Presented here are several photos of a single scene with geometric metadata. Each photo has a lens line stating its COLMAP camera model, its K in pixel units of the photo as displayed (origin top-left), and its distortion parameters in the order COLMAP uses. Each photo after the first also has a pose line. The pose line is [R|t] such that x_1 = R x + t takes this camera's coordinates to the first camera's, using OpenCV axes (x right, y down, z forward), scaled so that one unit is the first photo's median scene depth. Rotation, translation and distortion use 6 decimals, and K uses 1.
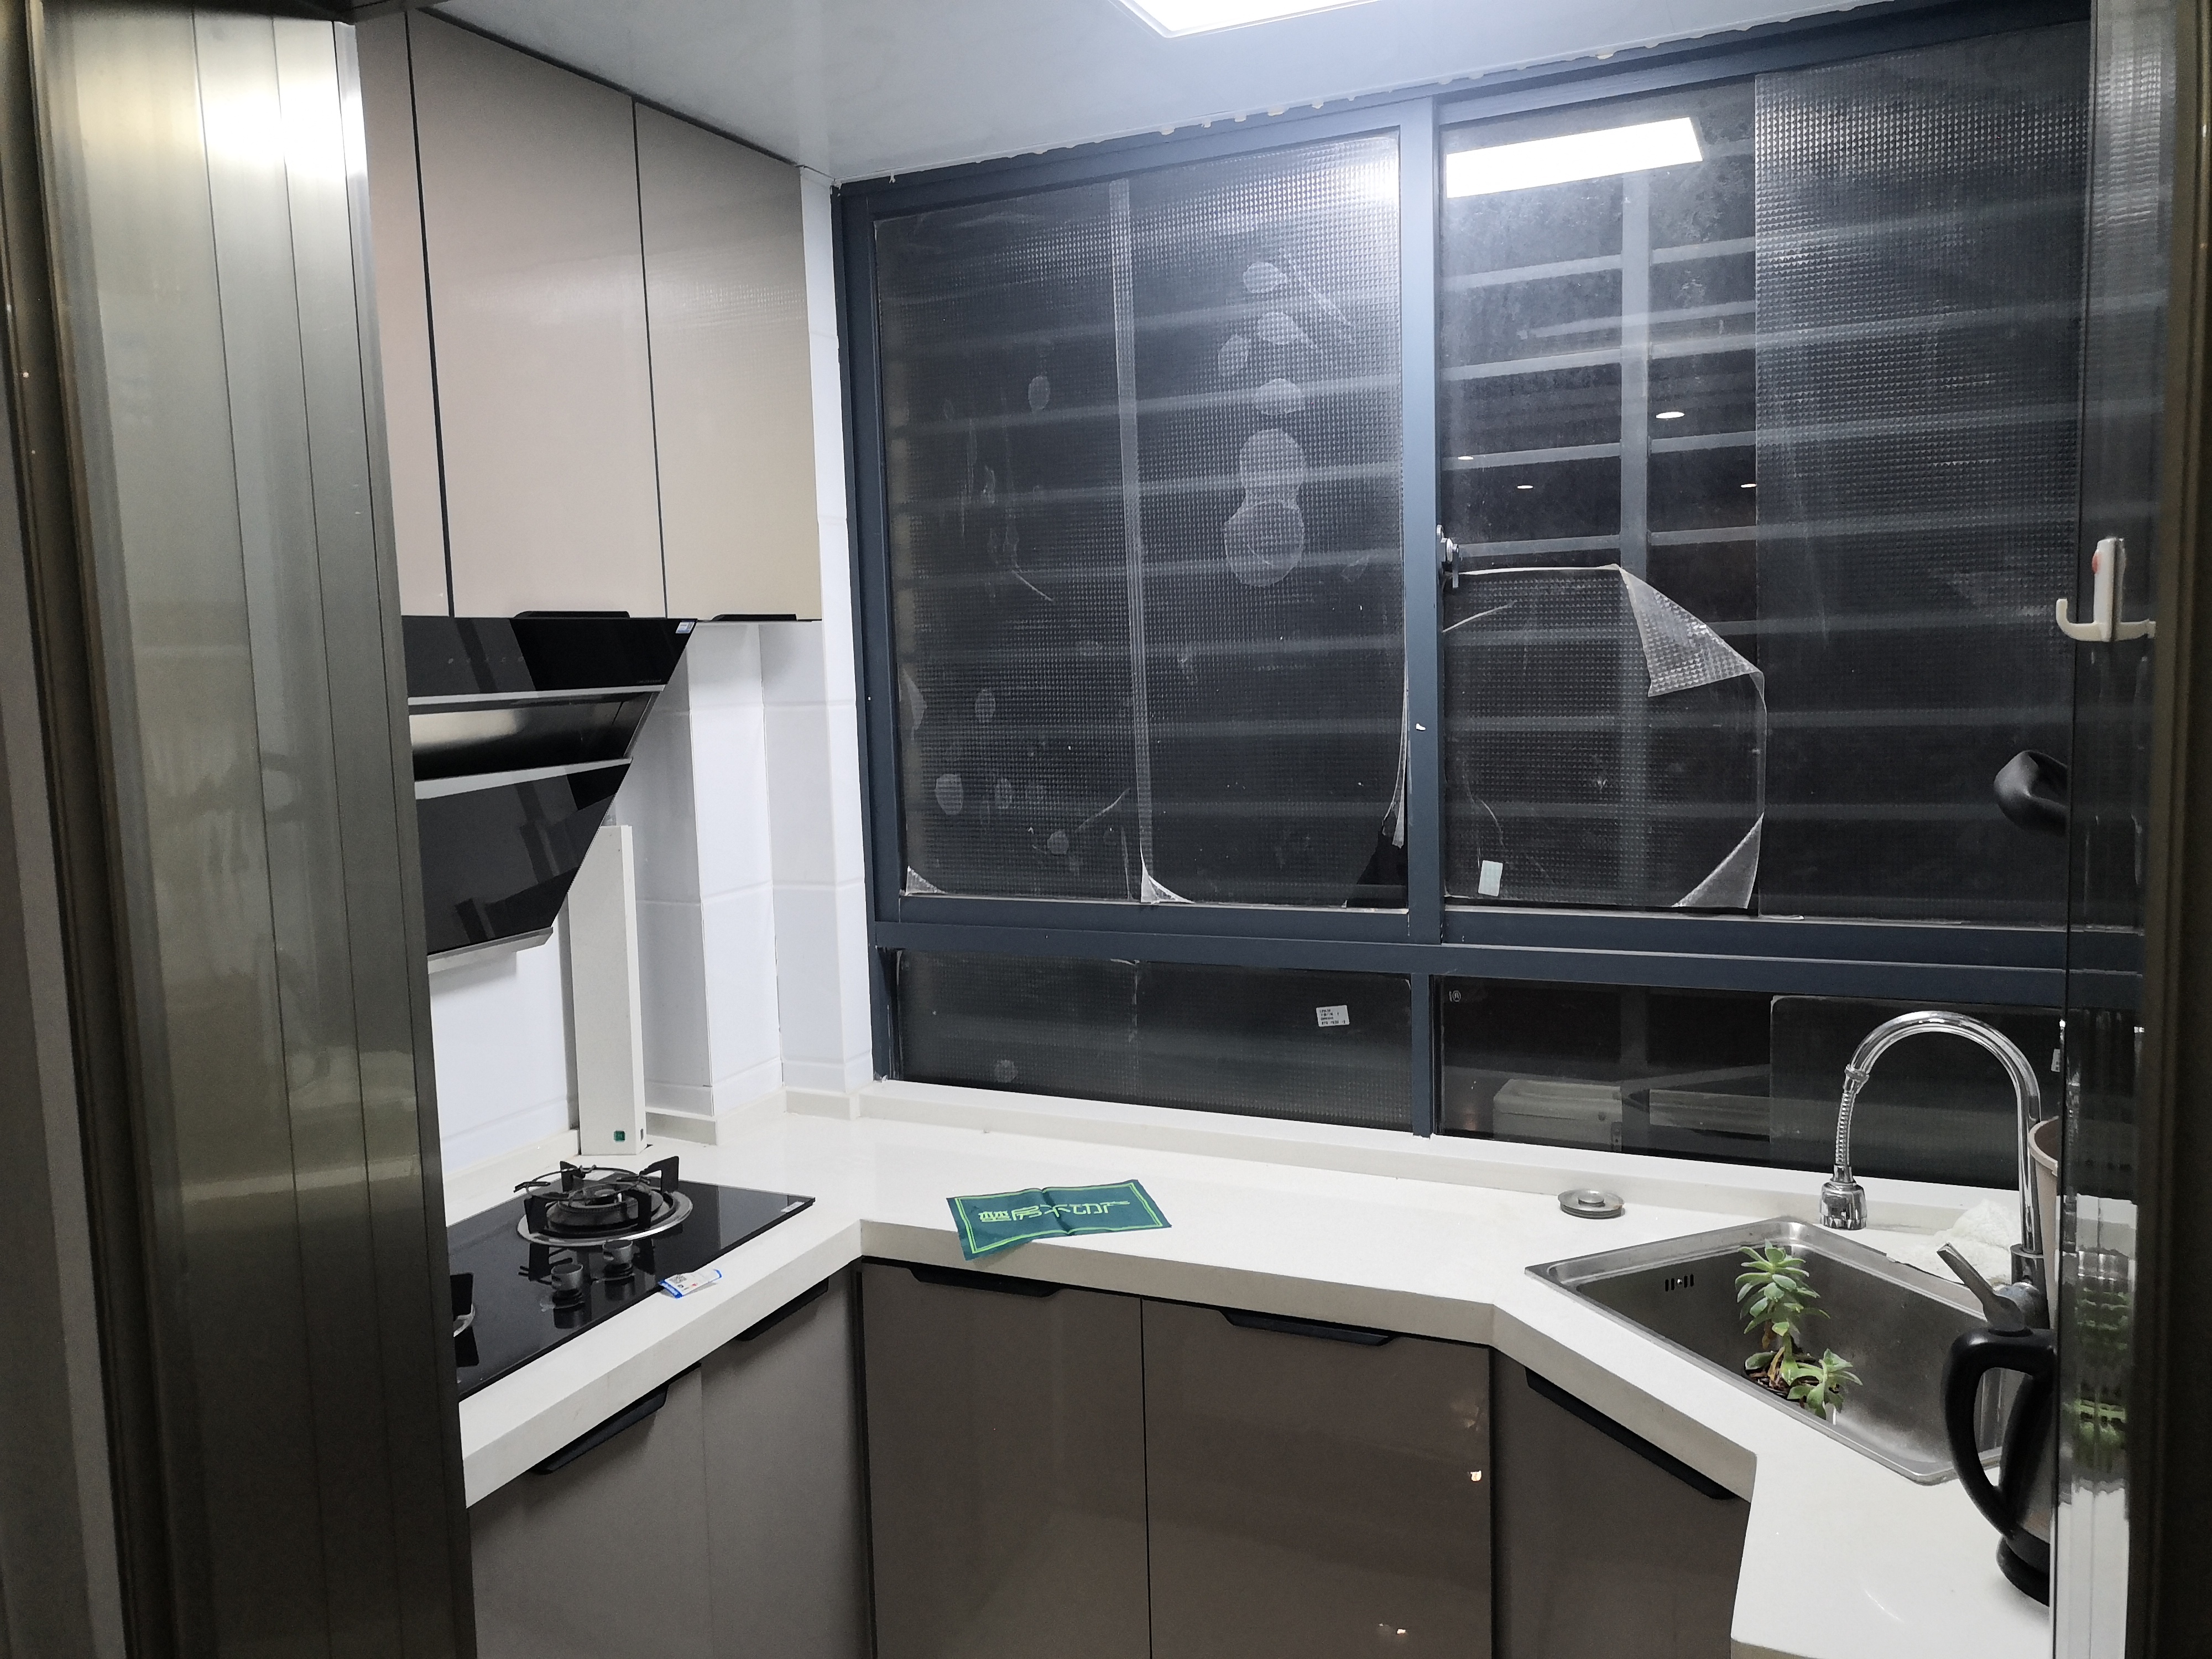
lens RADIAL K [[1668.0, 0, 1076.9], [0, 1668.0, 790.8], [0, 0, 1]] dist [0.050701, 0.006917]
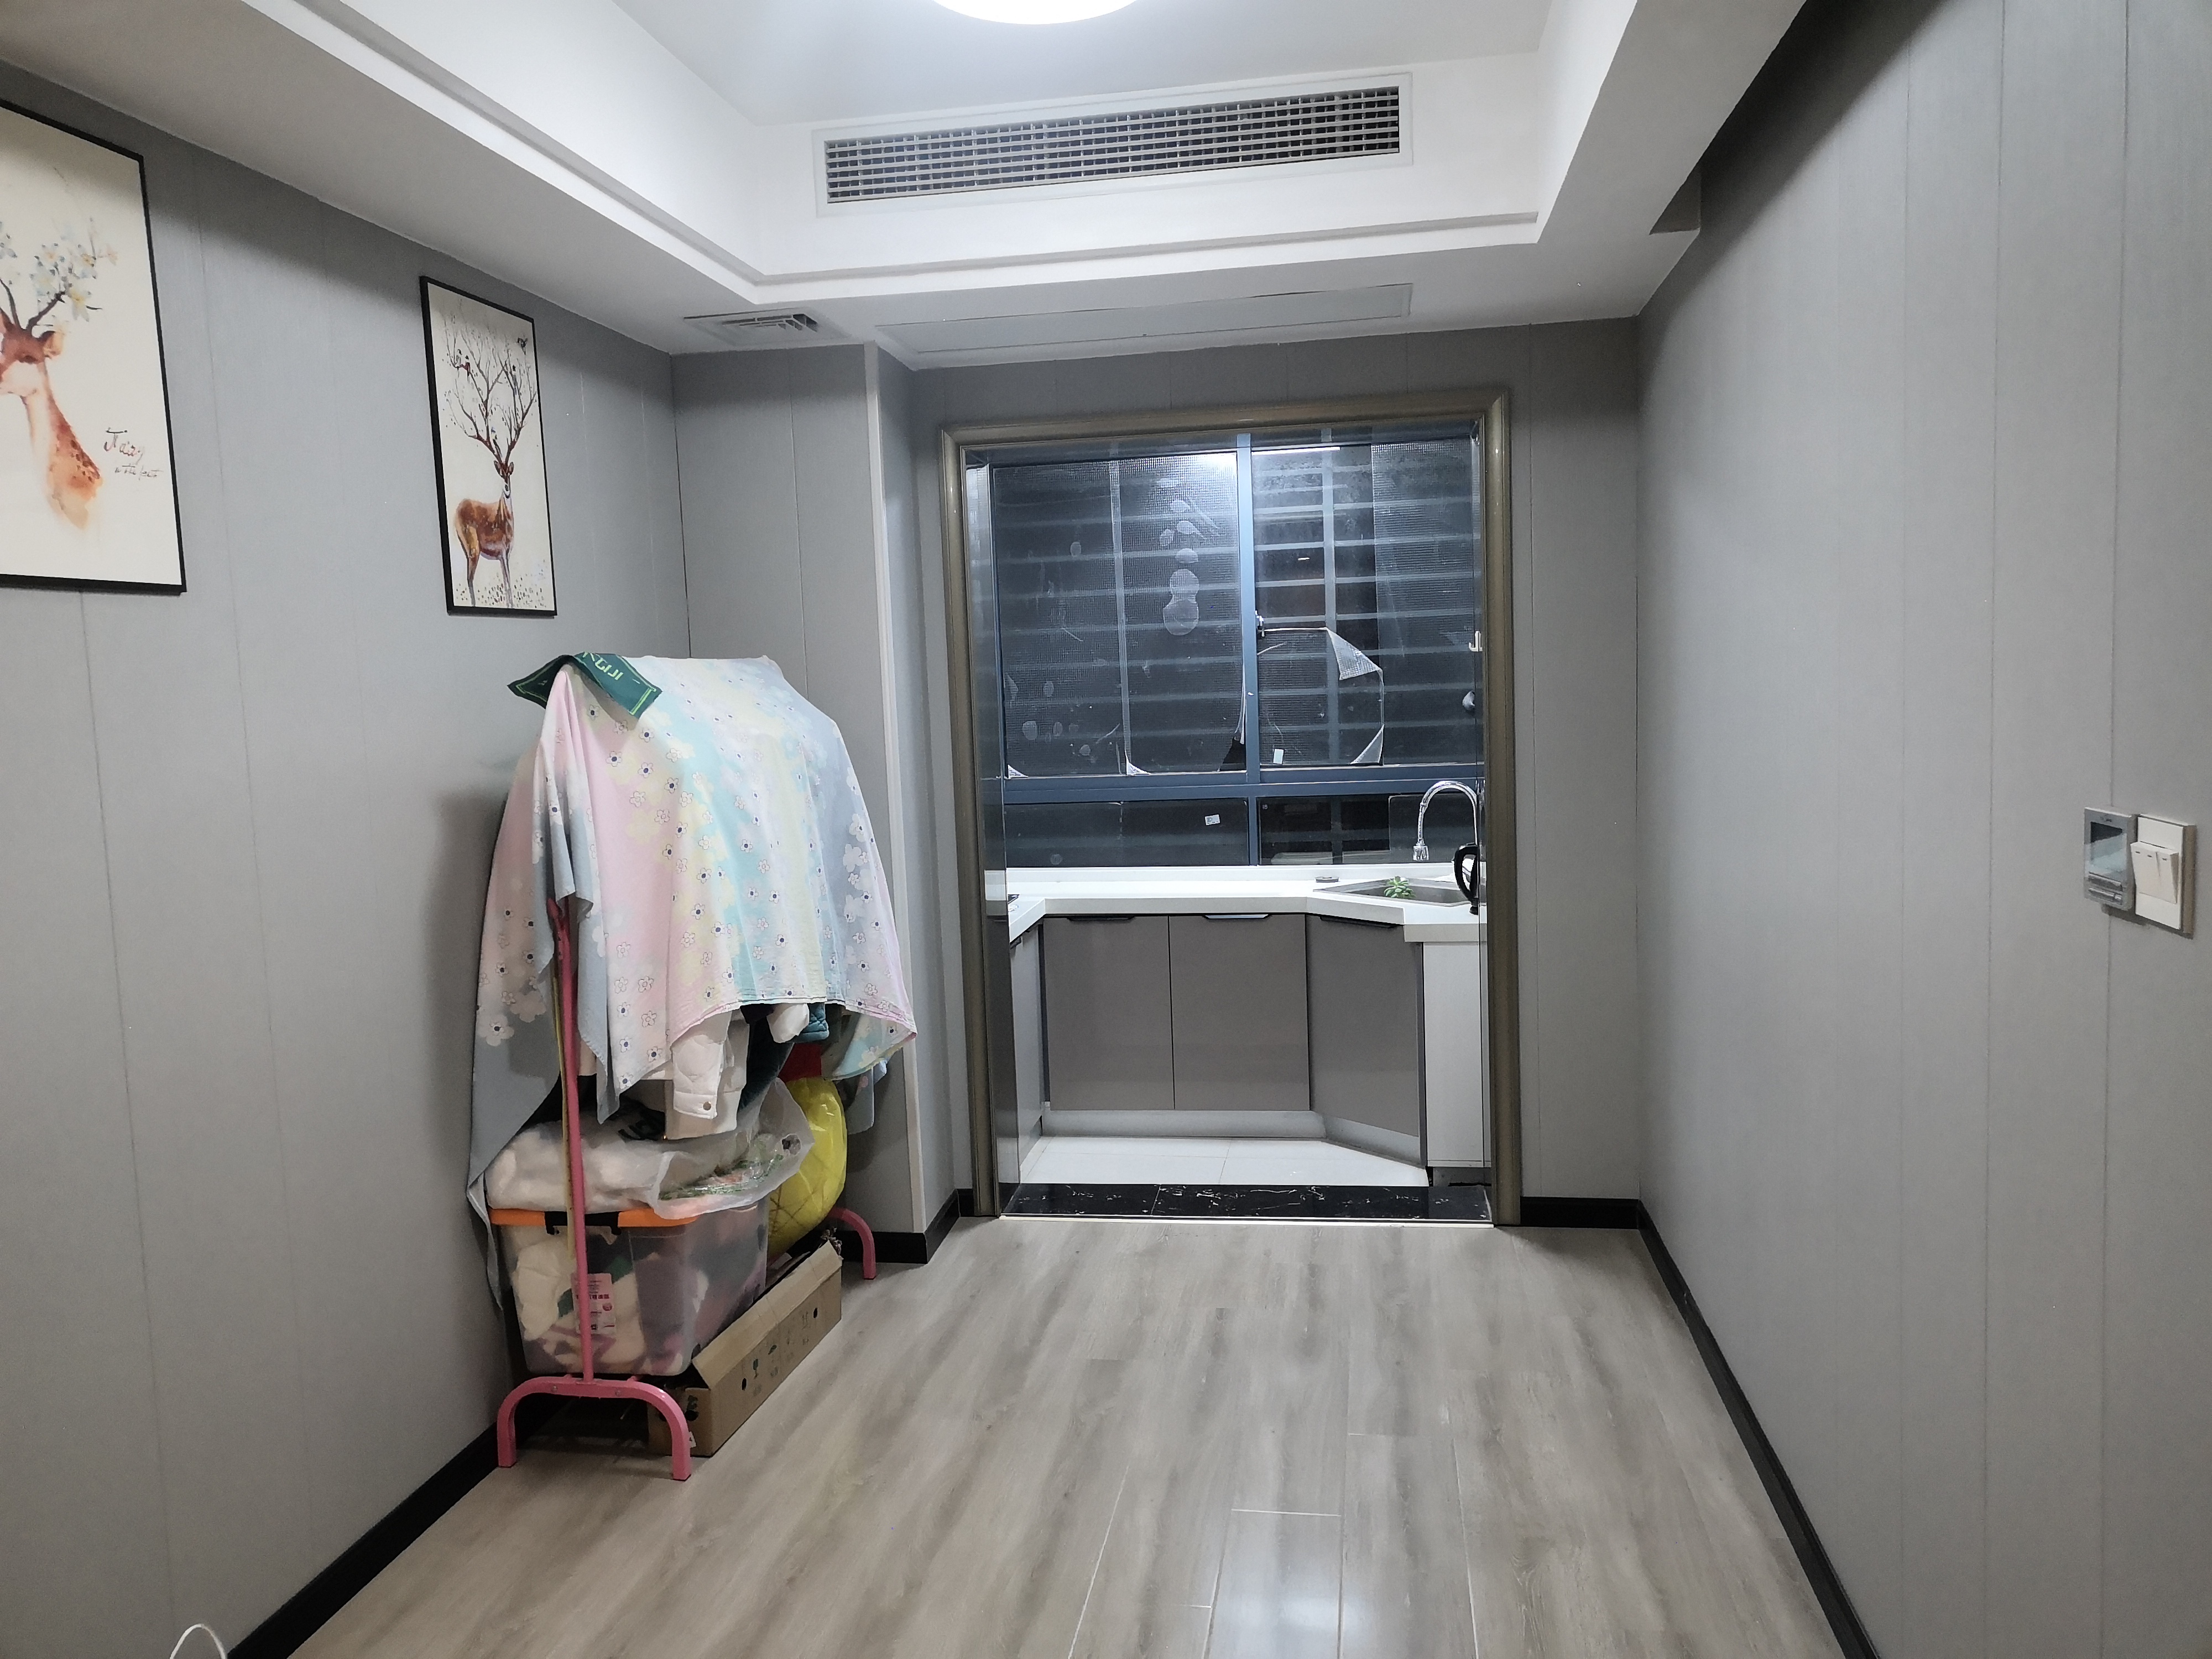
lens RADIAL K [[1668.0, 0, 1104.6], [0, 1668.0, 831.8], [0, 0, 1]] dist [0.050701, 0.006917]
pose [[0.957335, -0.027831, 0.287638, -0.686941], [0.029328, 0.999569, -0.000897, 0.154880], [-0.287490, 0.009295, 0.957739, -1.228104]]
